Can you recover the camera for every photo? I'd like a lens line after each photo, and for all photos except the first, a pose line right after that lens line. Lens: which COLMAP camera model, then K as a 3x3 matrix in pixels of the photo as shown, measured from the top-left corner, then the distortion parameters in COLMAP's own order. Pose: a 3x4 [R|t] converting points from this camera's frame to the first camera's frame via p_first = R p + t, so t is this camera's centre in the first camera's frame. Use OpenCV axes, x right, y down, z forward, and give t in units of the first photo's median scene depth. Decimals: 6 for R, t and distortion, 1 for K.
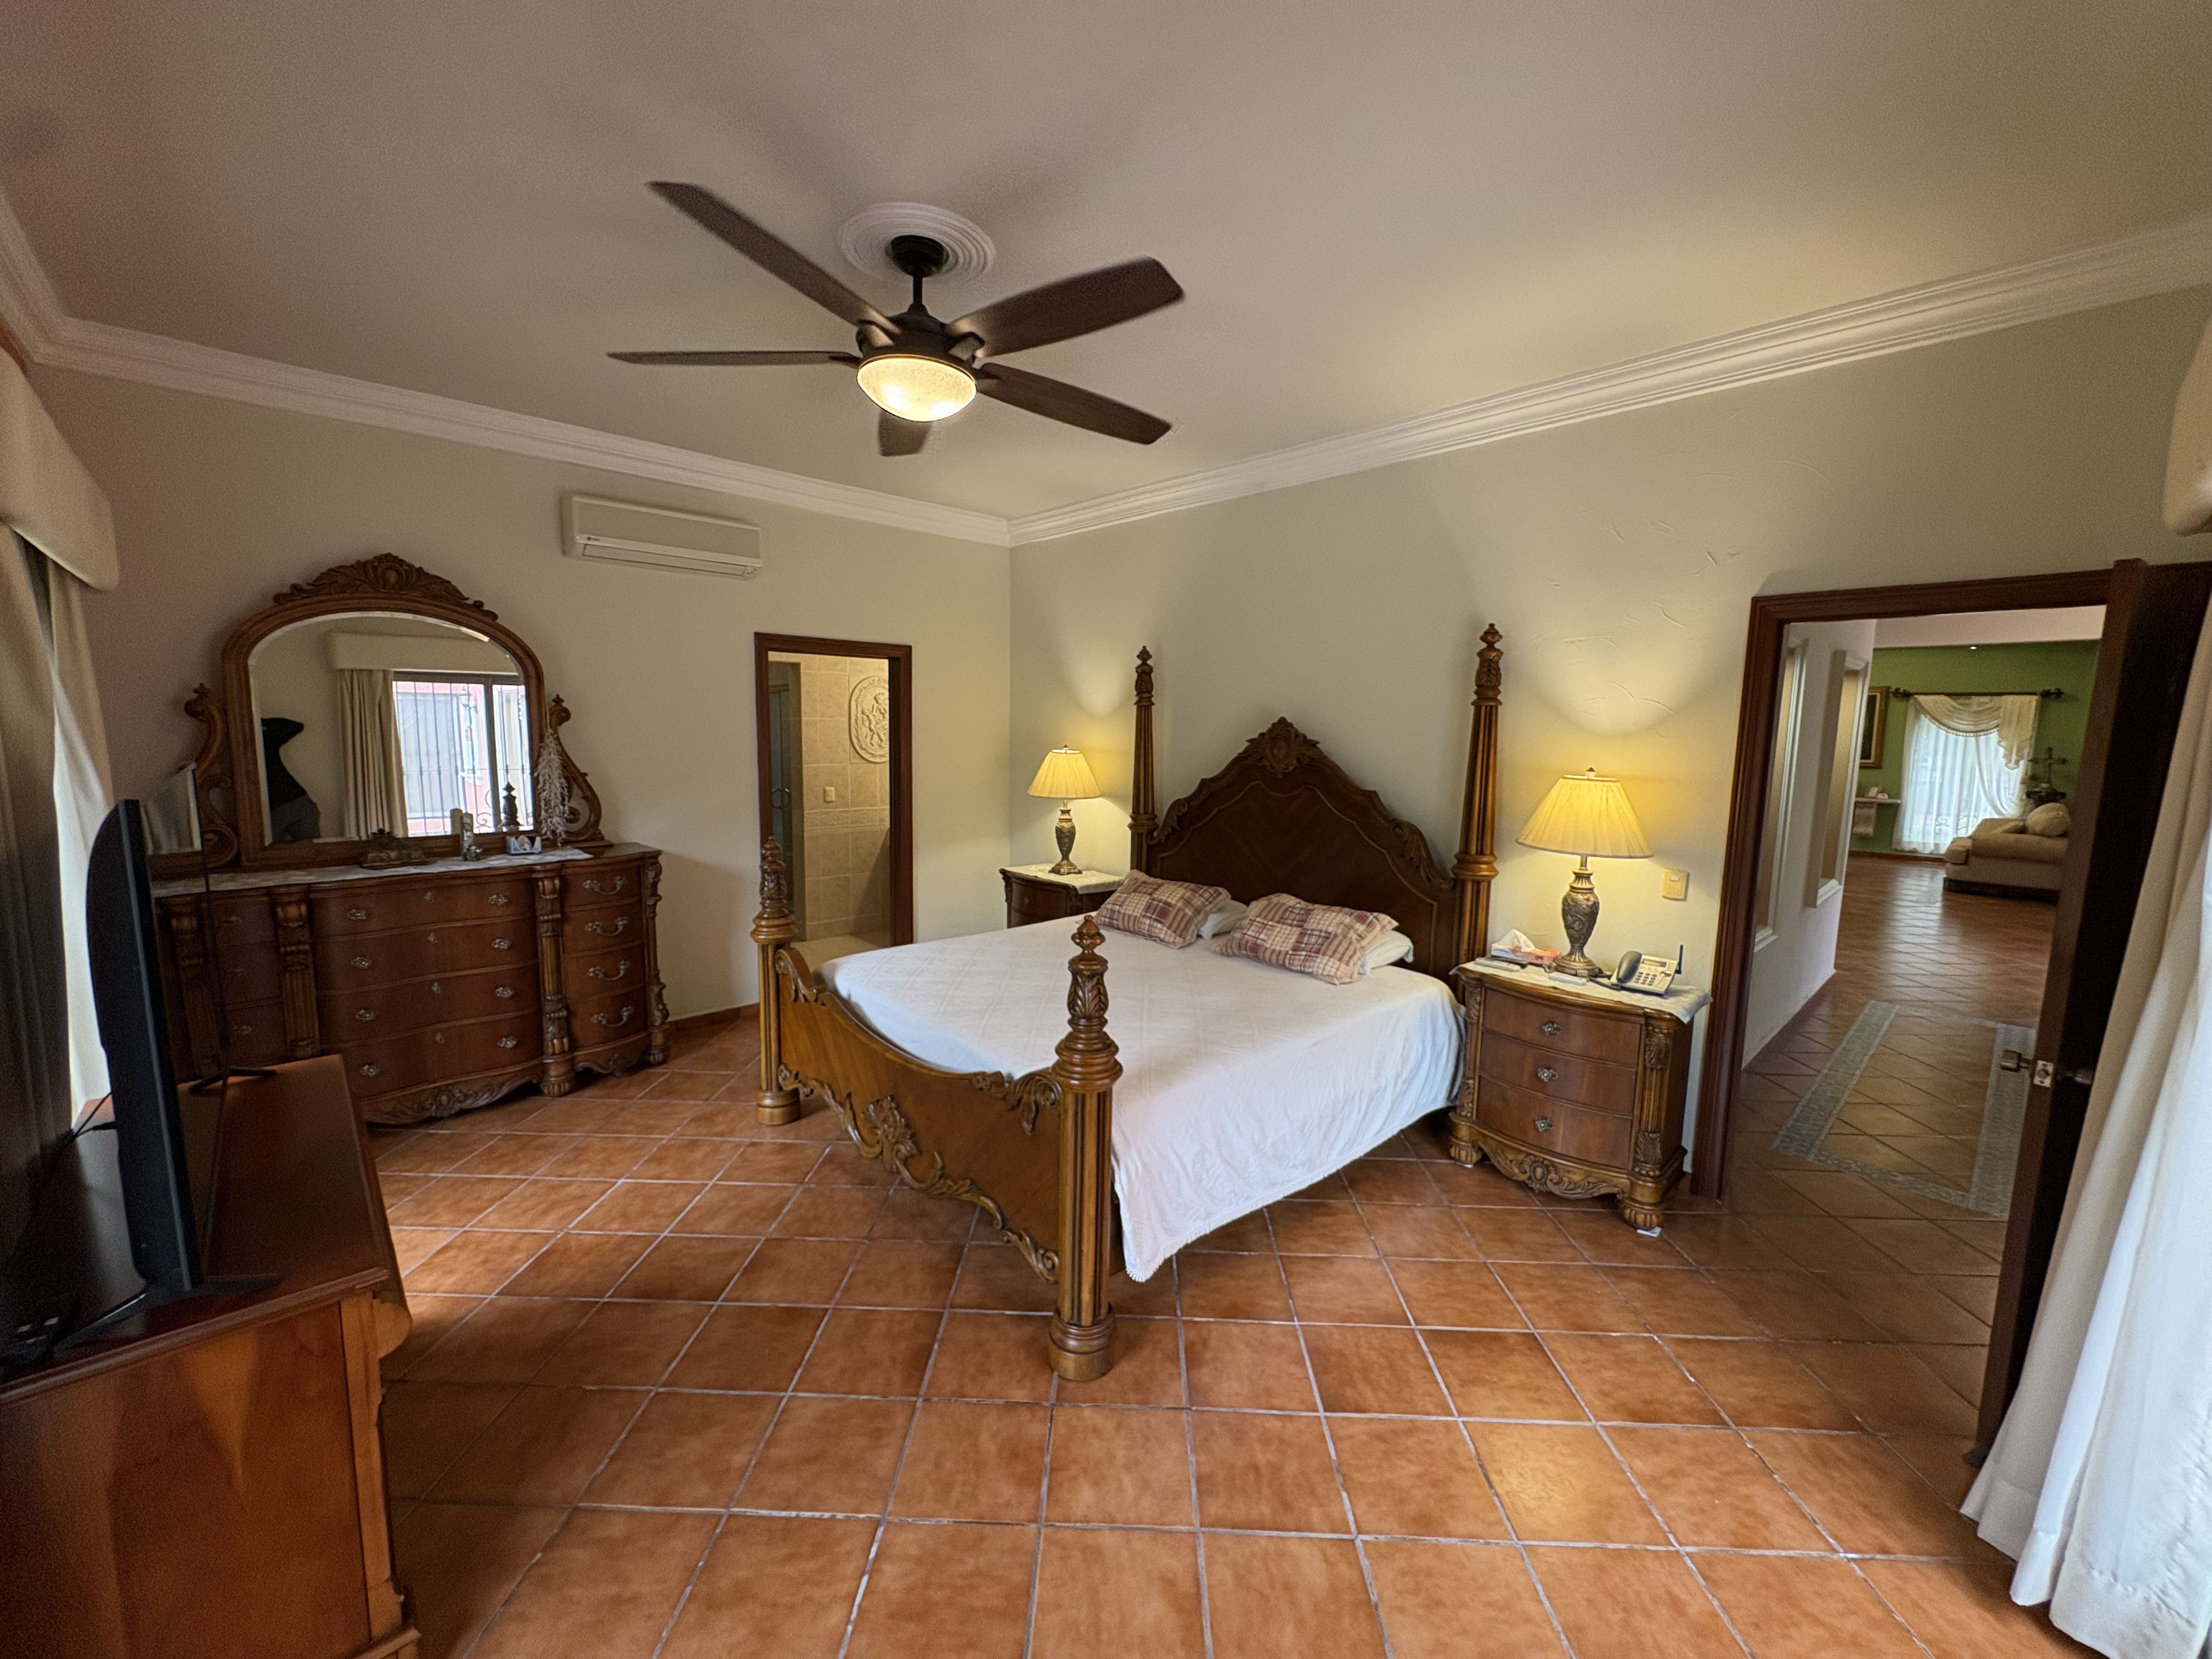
lens RADIAL K [[880.6, 0, 1106.0], [0, 880.6, 829.5], [0, 0, 1]] dist [0.000002, 0.000120]
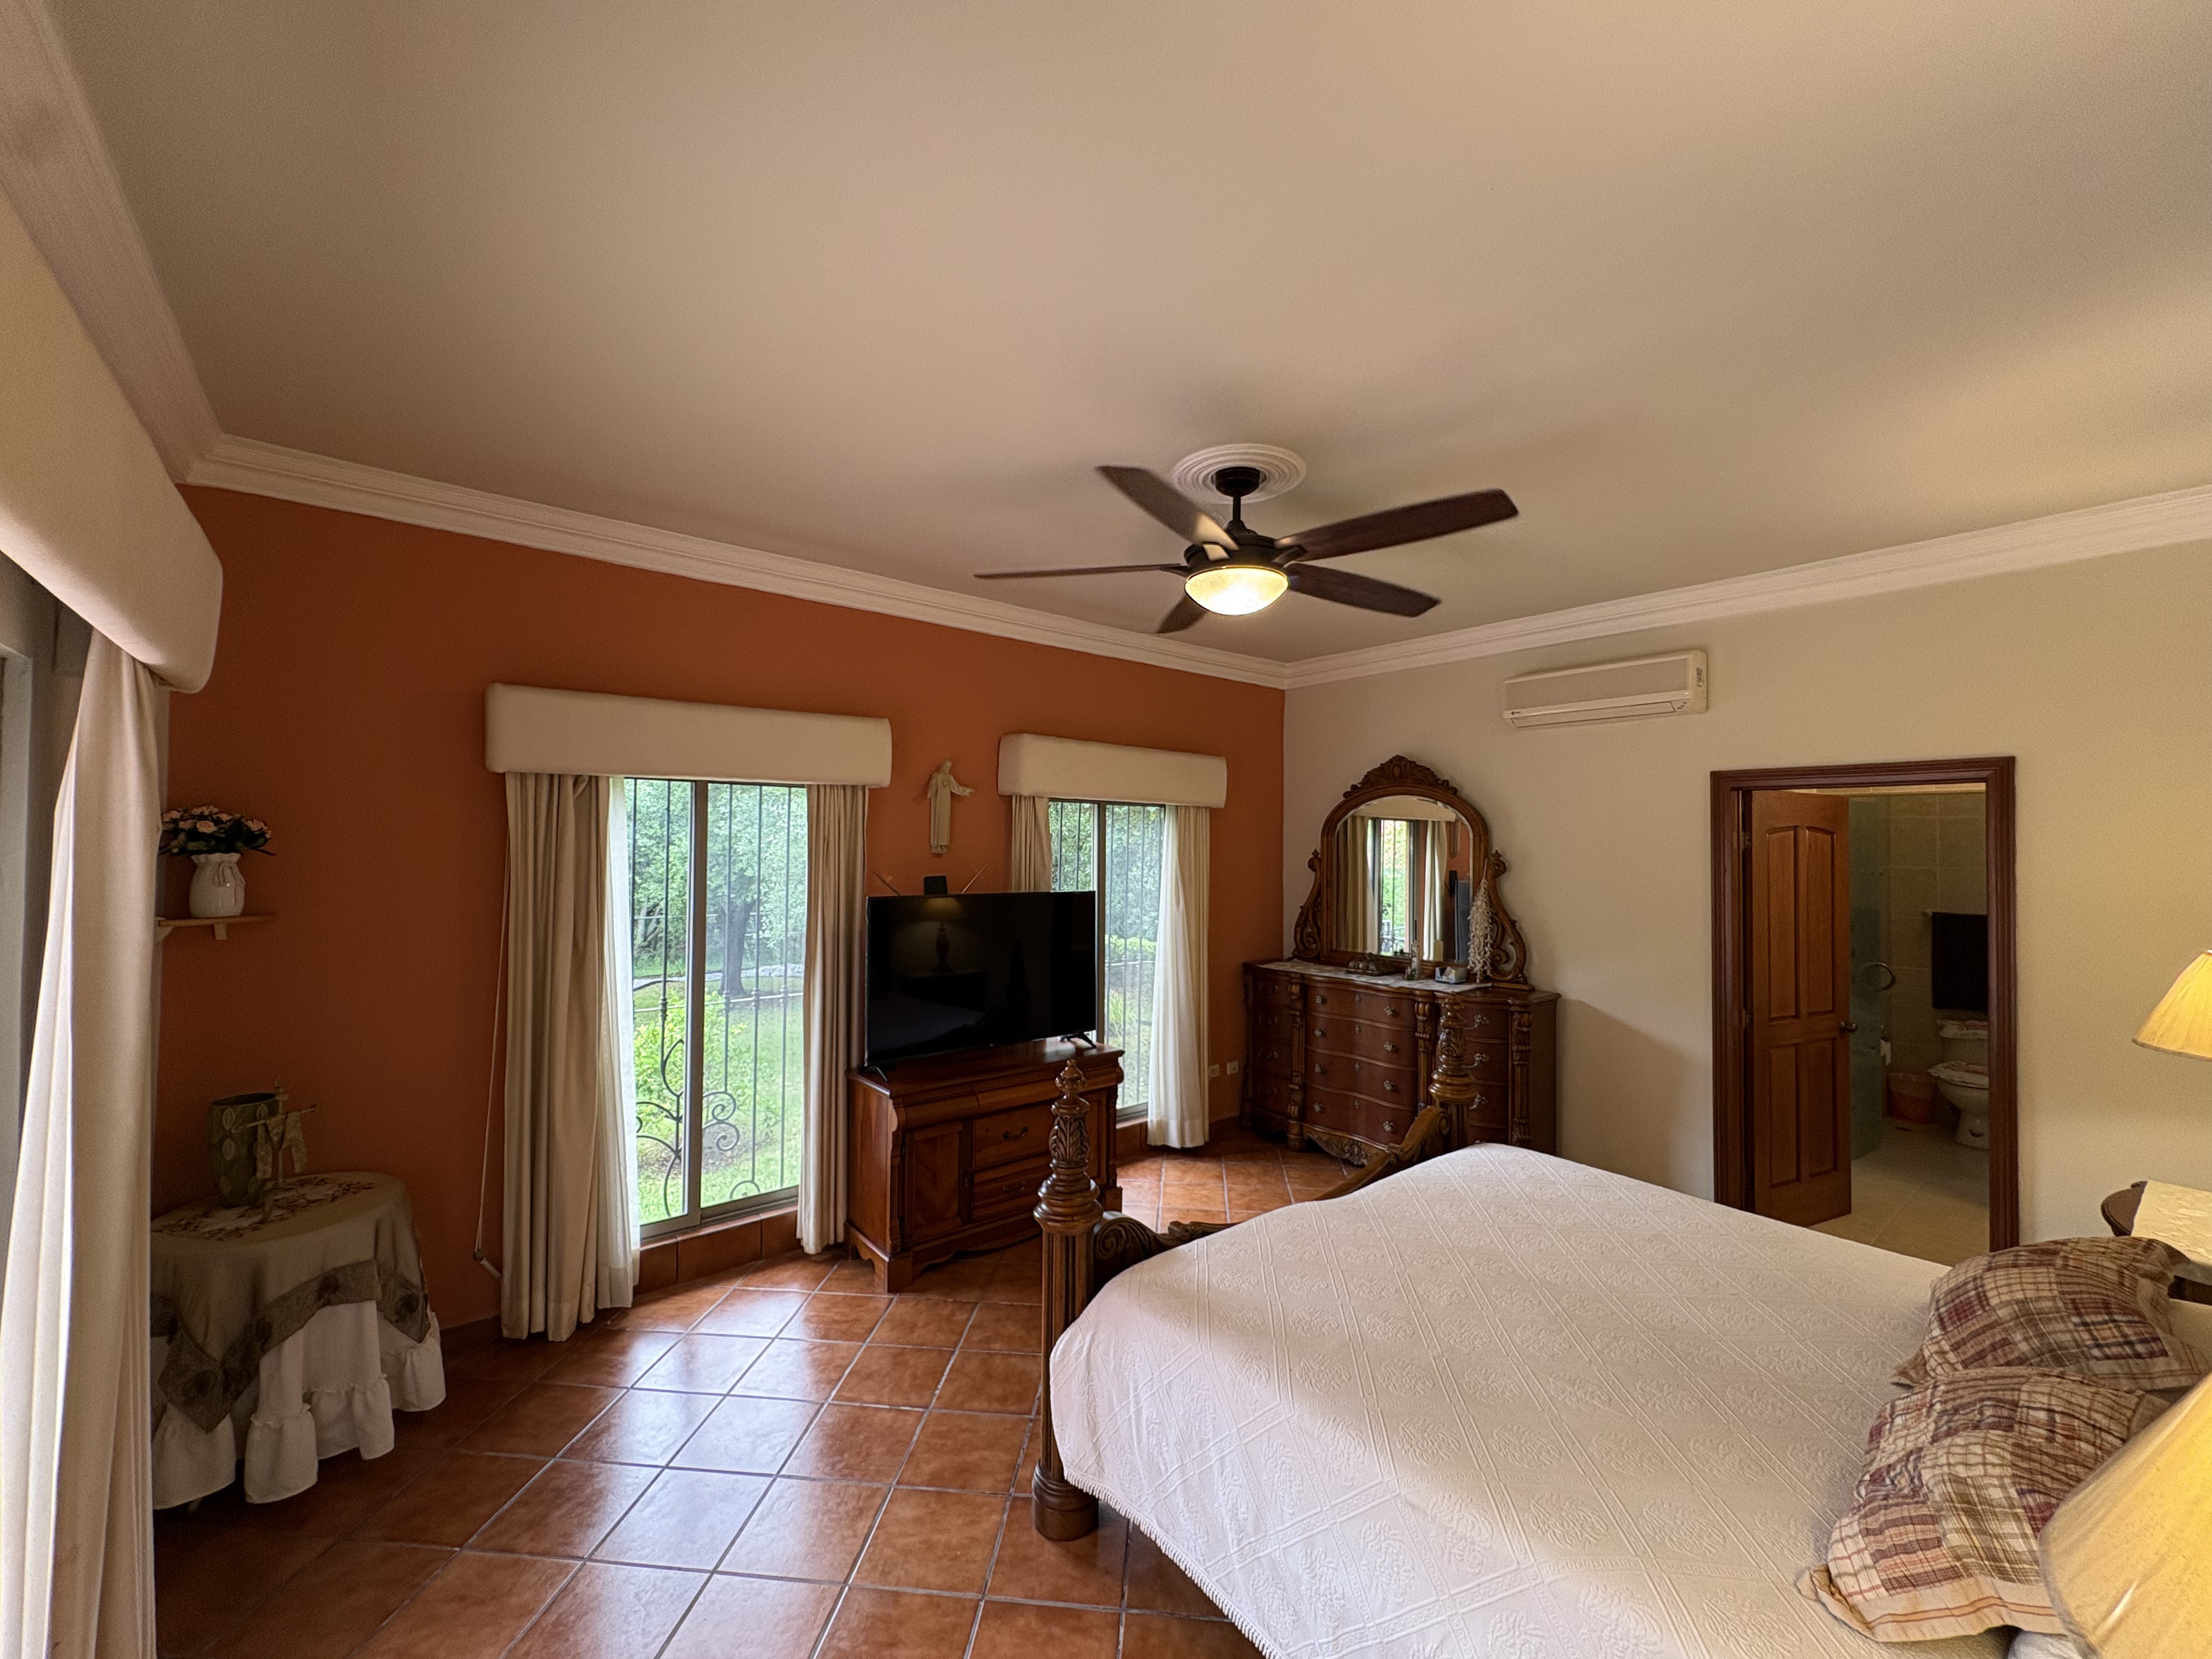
lens RADIAL K [[880.6, 0, 1106.0], [0, 880.6, 829.5], [0, 0, 1]] dist [0.000002, 0.000120]
pose [[-0.070147, -0.039858, -0.996740, 0.701290], [-0.127925, 0.991310, -0.030638, -0.100408], [0.989300, 0.125359, -0.074637, 0.724221]]
